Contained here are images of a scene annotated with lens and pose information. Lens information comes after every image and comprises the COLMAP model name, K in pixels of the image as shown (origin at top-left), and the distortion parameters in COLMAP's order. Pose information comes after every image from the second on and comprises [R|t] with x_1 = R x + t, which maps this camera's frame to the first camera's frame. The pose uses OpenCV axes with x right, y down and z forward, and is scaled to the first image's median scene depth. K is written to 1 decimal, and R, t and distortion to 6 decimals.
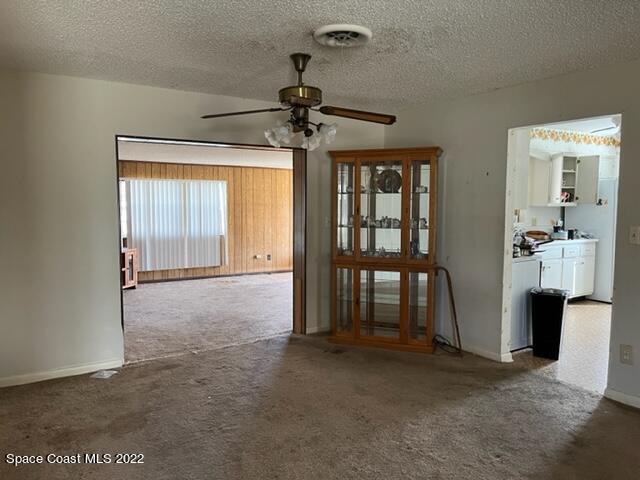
lens RADIAL K [[476.0, 0, 320.0], [0, 476.0, 240.0], [0, 0, 1]] dist [0.009182, 0.002896]
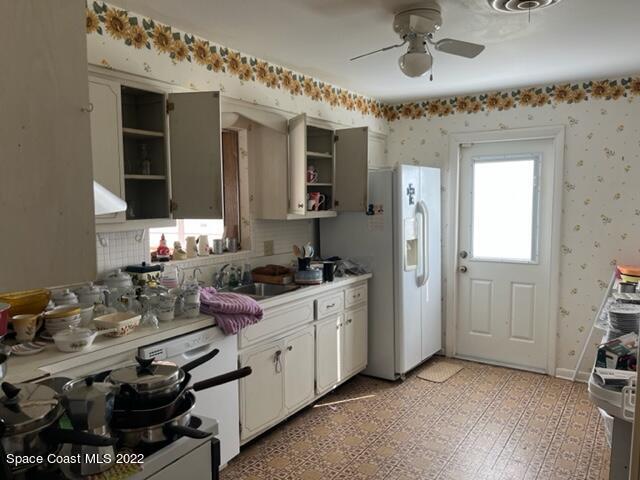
lens RADIAL K [[476.0, 0, 320.0], [0, 476.0, 240.0], [0, 0, 1]] dist [0.009182, 0.002896]
pose [[0.904818, -0.045304, 0.423382, 0.285713], [0.041898, 0.998971, 0.017355, -0.055819], [-0.423733, 0.002036, 0.905785, 0.507320]]
